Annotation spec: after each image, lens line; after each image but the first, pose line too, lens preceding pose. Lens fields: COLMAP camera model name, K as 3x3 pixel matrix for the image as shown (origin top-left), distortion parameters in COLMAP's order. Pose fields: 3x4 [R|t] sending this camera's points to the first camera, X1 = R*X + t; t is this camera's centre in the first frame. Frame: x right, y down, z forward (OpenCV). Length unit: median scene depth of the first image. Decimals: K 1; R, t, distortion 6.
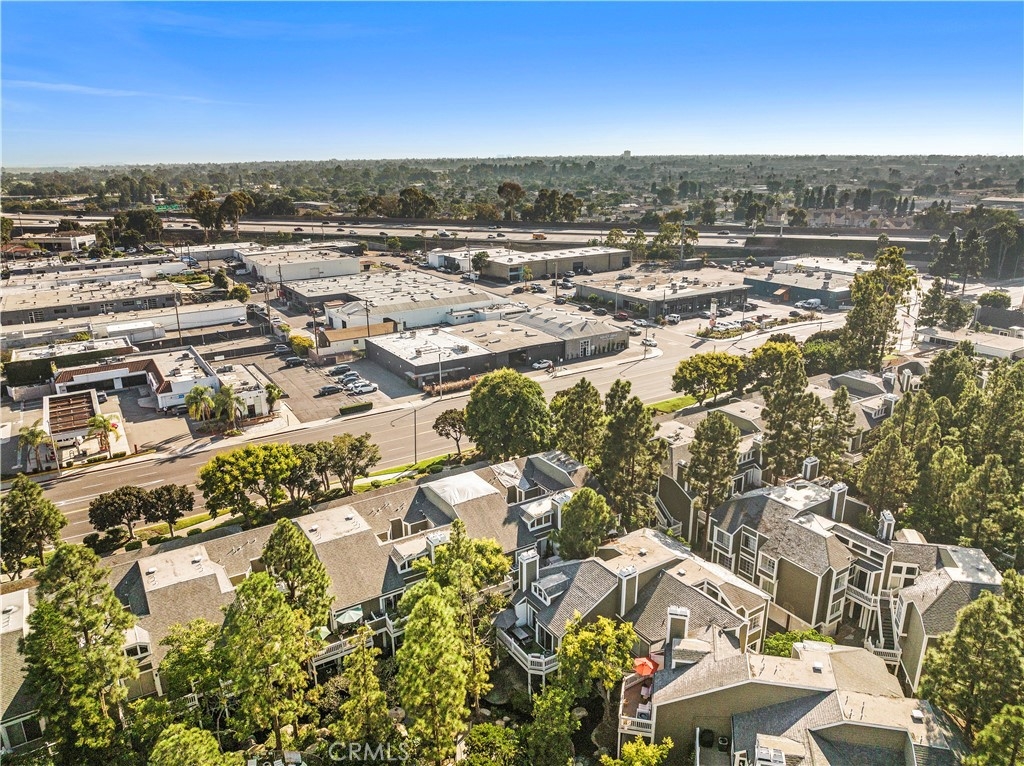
lens RADIAL K [[718.7, 0, 512.0], [0, 718.7, 383.0], [0, 0, 1]] dist [-0.003421, -0.001075]
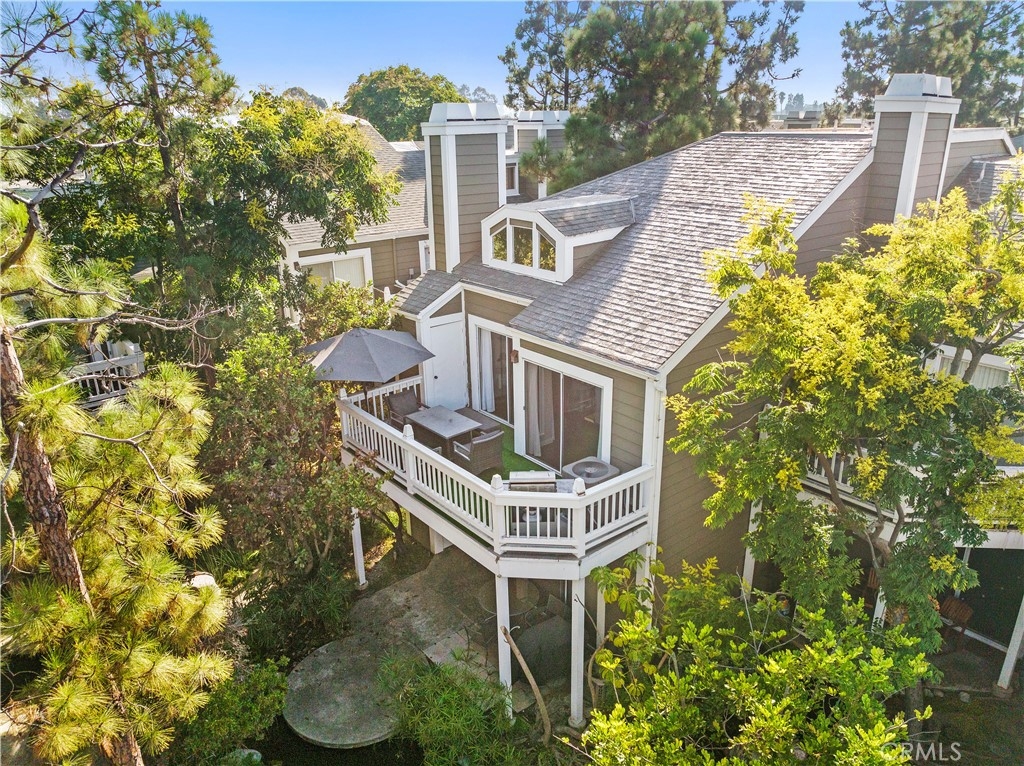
lens RADIAL K [[718.7, 0, 512.0], [0, 718.7, 383.0], [0, 0, 1]] dist [-0.003421, -0.001075]
pose [[0.992010, -0.045554, 0.117652, 0.006957], [0.040007, 0.997993, 0.049087, 0.334493], [-0.119652, -0.043988, 0.991841, 0.793108]]
